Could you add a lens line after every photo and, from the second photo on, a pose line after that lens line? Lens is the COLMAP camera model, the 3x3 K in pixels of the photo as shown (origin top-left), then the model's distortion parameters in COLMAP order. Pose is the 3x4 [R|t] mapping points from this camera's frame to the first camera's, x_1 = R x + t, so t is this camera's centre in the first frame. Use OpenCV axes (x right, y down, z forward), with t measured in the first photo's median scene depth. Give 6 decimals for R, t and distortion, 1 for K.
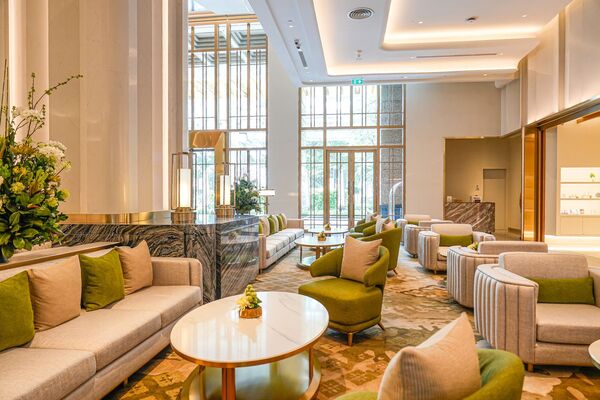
lens RADIAL K [[414.2, 0, 300.0], [0, 414.2, 200.0], [0, 0, 1]] dist [0.003372, 0.000276]
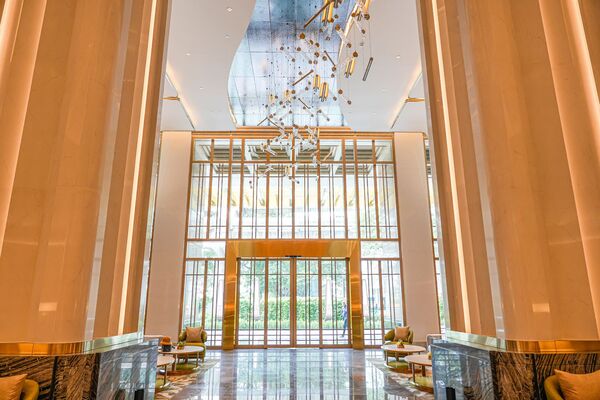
lens RADIAL K [[414.2, 0, 300.0], [0, 414.2, 200.0], [0, 0, 1]] dist [0.003372, 0.000276]
pose [[0.987830, 0.035794, 0.151362, -0.459528], [0.005544, 0.964437, -0.264254, -0.001191], [-0.155438, 0.261877, 0.952502, 0.065635]]
